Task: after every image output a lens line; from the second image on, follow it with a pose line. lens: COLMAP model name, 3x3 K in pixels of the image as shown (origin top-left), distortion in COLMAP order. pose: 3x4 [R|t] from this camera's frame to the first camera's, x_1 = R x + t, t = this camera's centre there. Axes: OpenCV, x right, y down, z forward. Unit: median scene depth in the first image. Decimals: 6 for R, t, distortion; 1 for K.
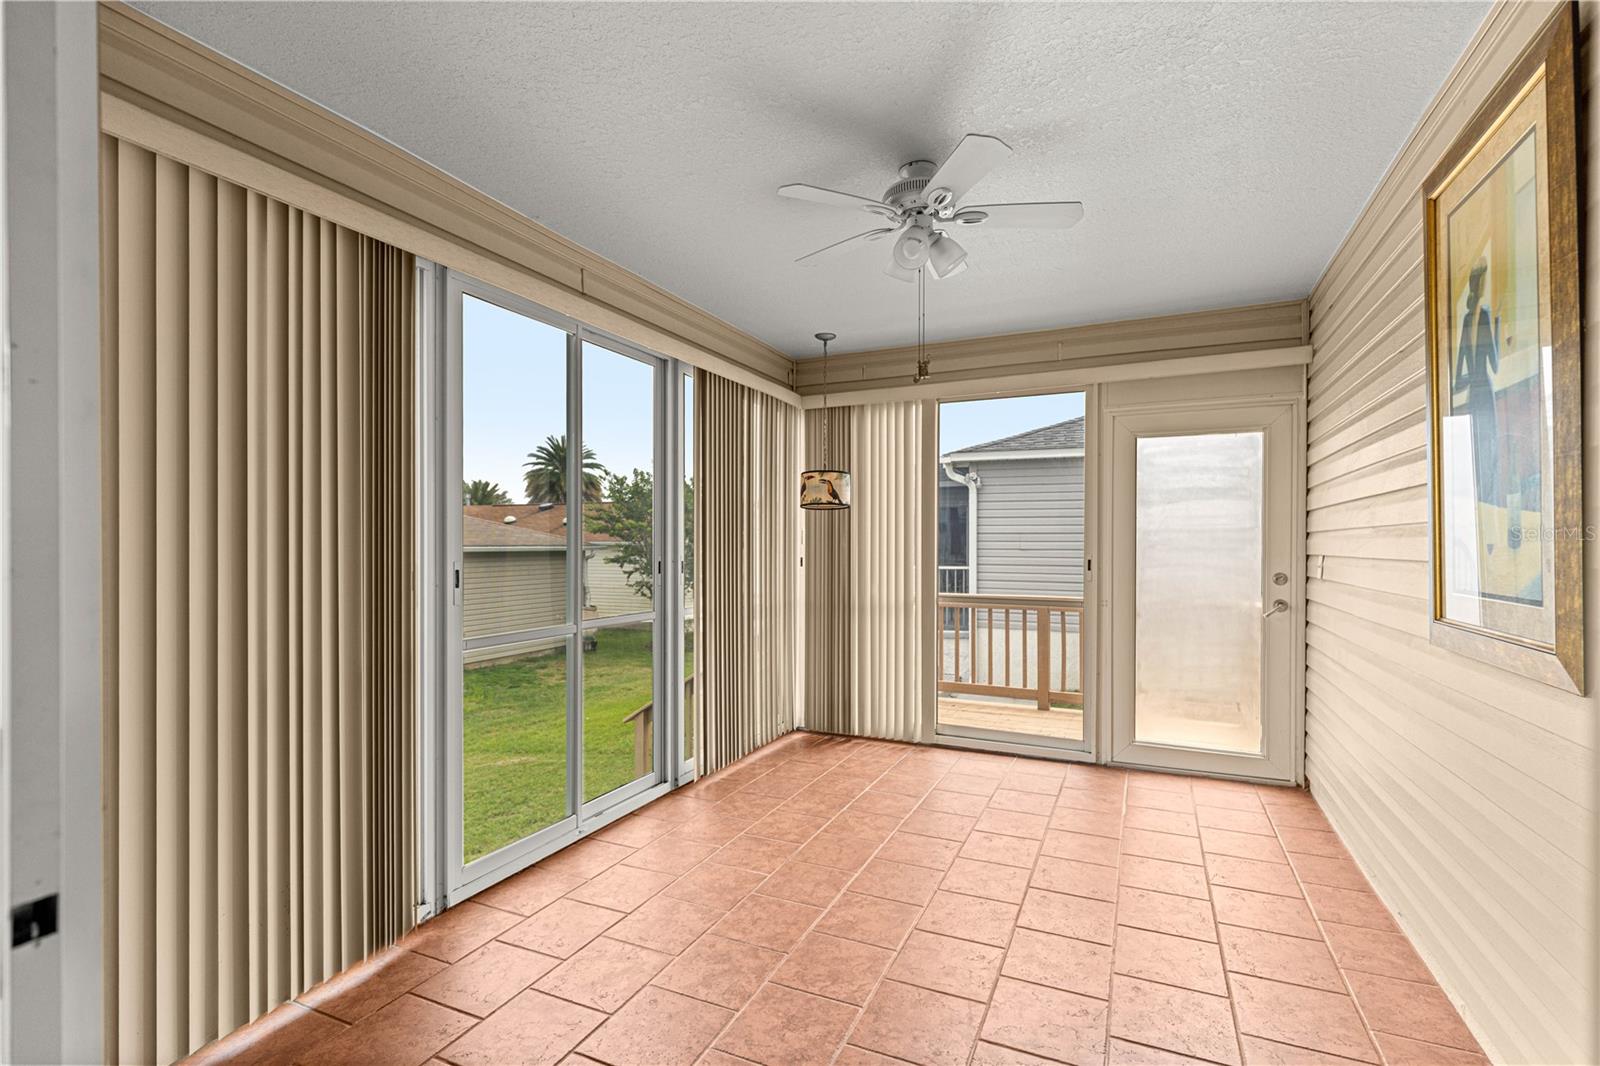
lens RADIAL K [[719.1, 0, 807.8], [0, 719.1, 548.0], [0, 0, 1]] dist [0.009252, -0.000686]
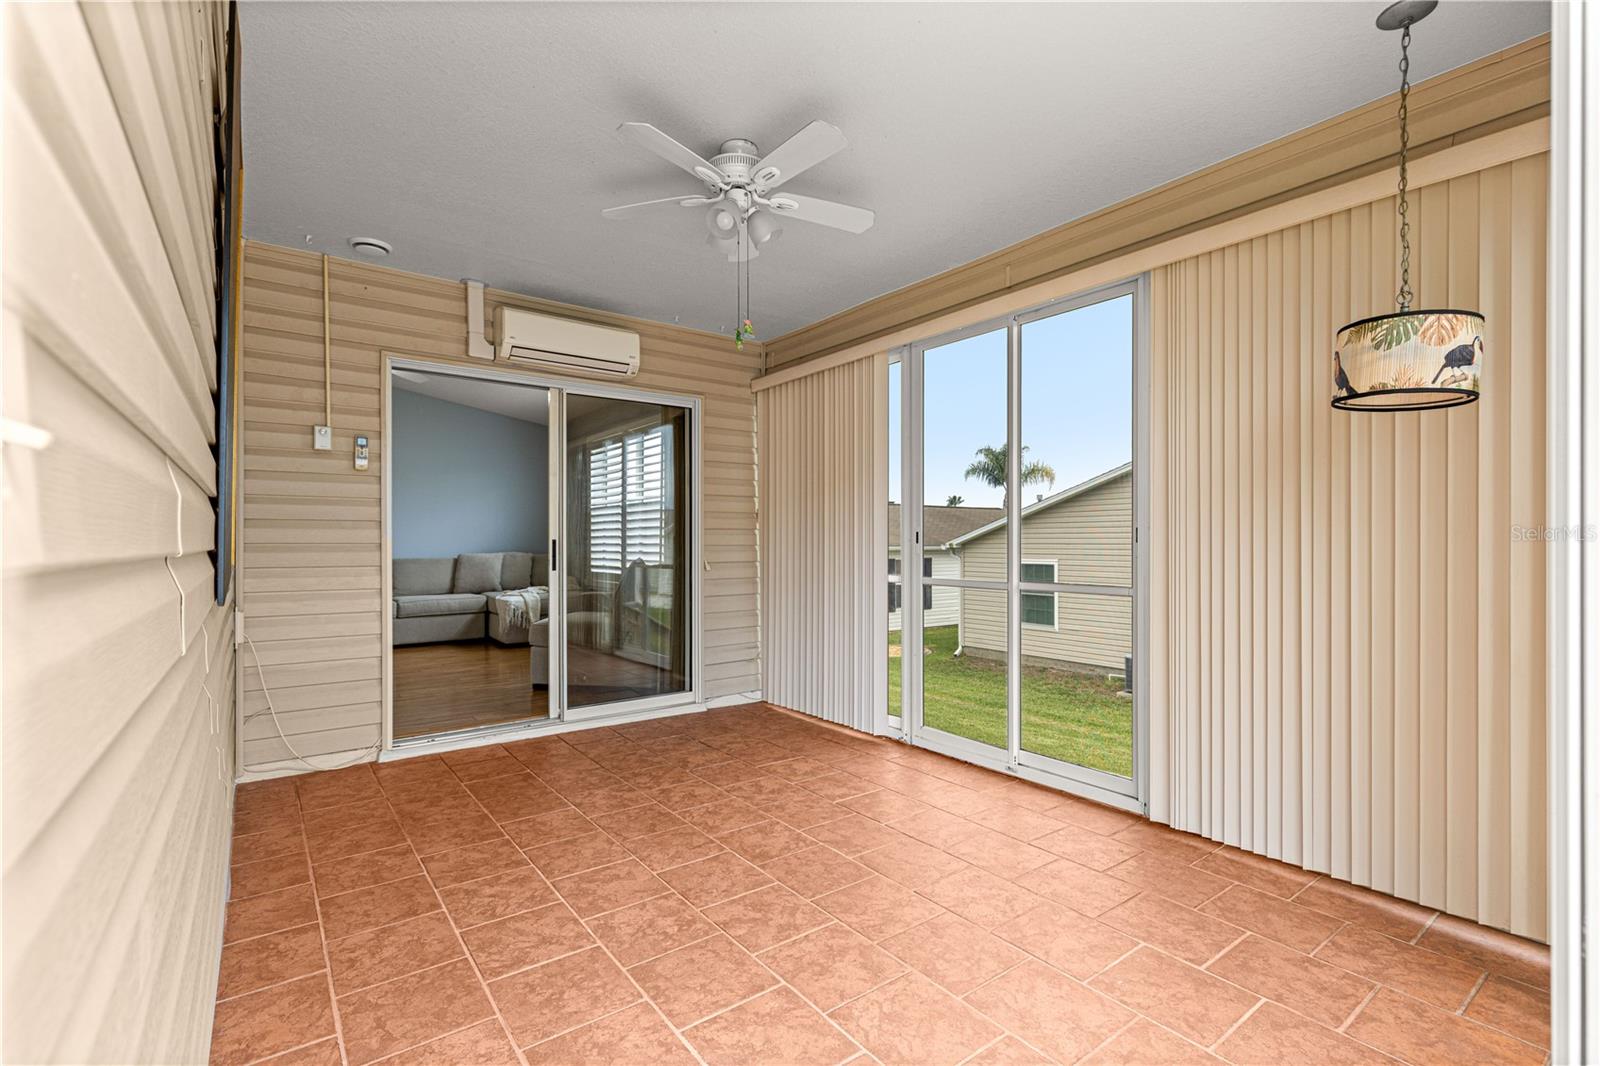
lens RADIAL K [[719.1, 0, 807.8], [0, 719.1, 548.0], [0, 0, 1]] dist [0.009252, -0.000686]
pose [[-0.465377, 0.005856, -0.885093, 0.831391], [0.000328, 0.999979, 0.006443, 0.041482], [0.885112, 0.002708, -0.465369, 1.256827]]
